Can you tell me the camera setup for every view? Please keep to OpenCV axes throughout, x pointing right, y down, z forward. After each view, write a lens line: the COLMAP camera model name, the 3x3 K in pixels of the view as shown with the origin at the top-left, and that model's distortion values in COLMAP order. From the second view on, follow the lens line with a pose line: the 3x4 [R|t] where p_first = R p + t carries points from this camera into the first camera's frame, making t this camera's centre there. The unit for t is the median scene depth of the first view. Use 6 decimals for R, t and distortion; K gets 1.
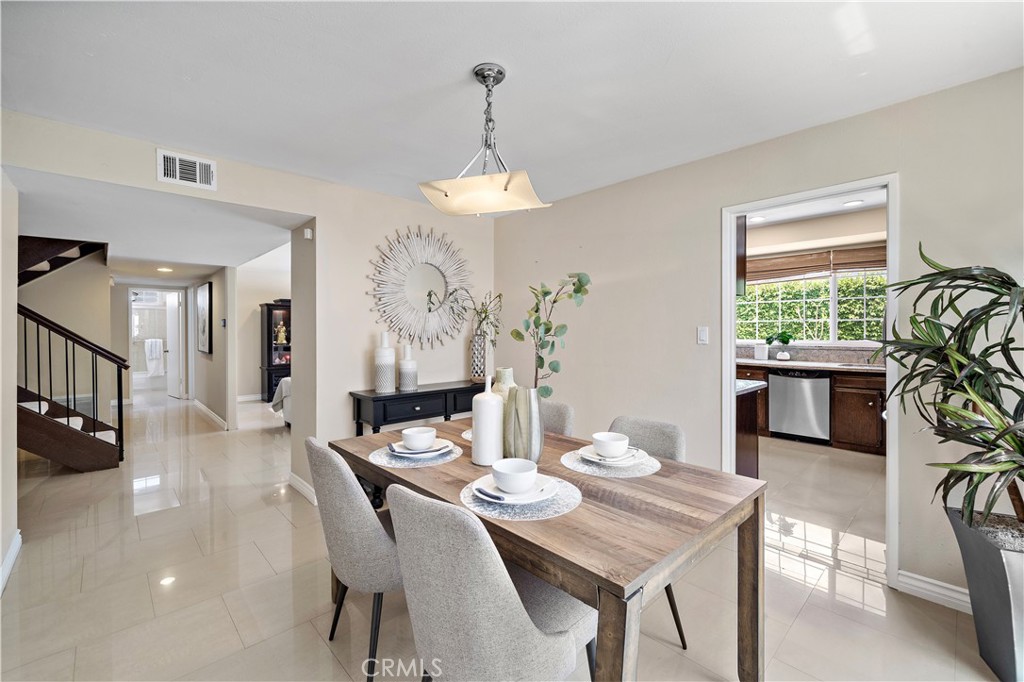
lens RADIAL K [[428.6, 0, 513.6], [0, 428.6, 342.4], [0, 0, 1]] dist [-0.002370, -0.000004]
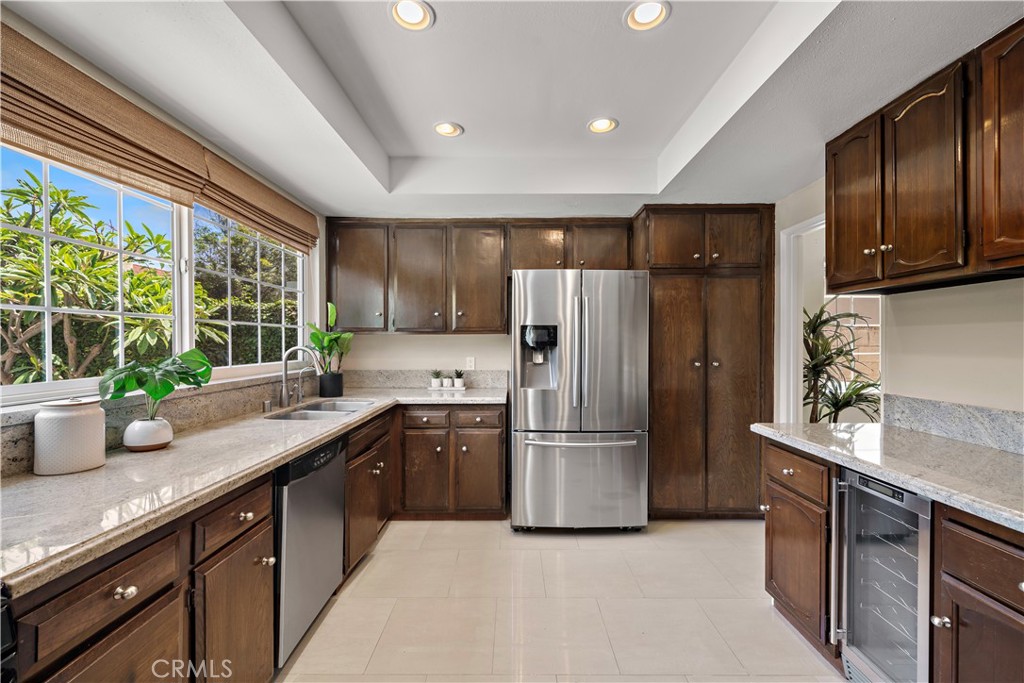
lens RADIAL K [[428.6, 0, 513.6], [0, 428.6, 342.9], [0, 0, 1]] dist [-0.002370, -0.000004]
pose [[-0.719066, -0.002721, 0.694936, 0.167874], [0.014148, 0.999728, 0.018553, -0.020052], [-0.694798, 0.023173, -0.718832, 0.706858]]
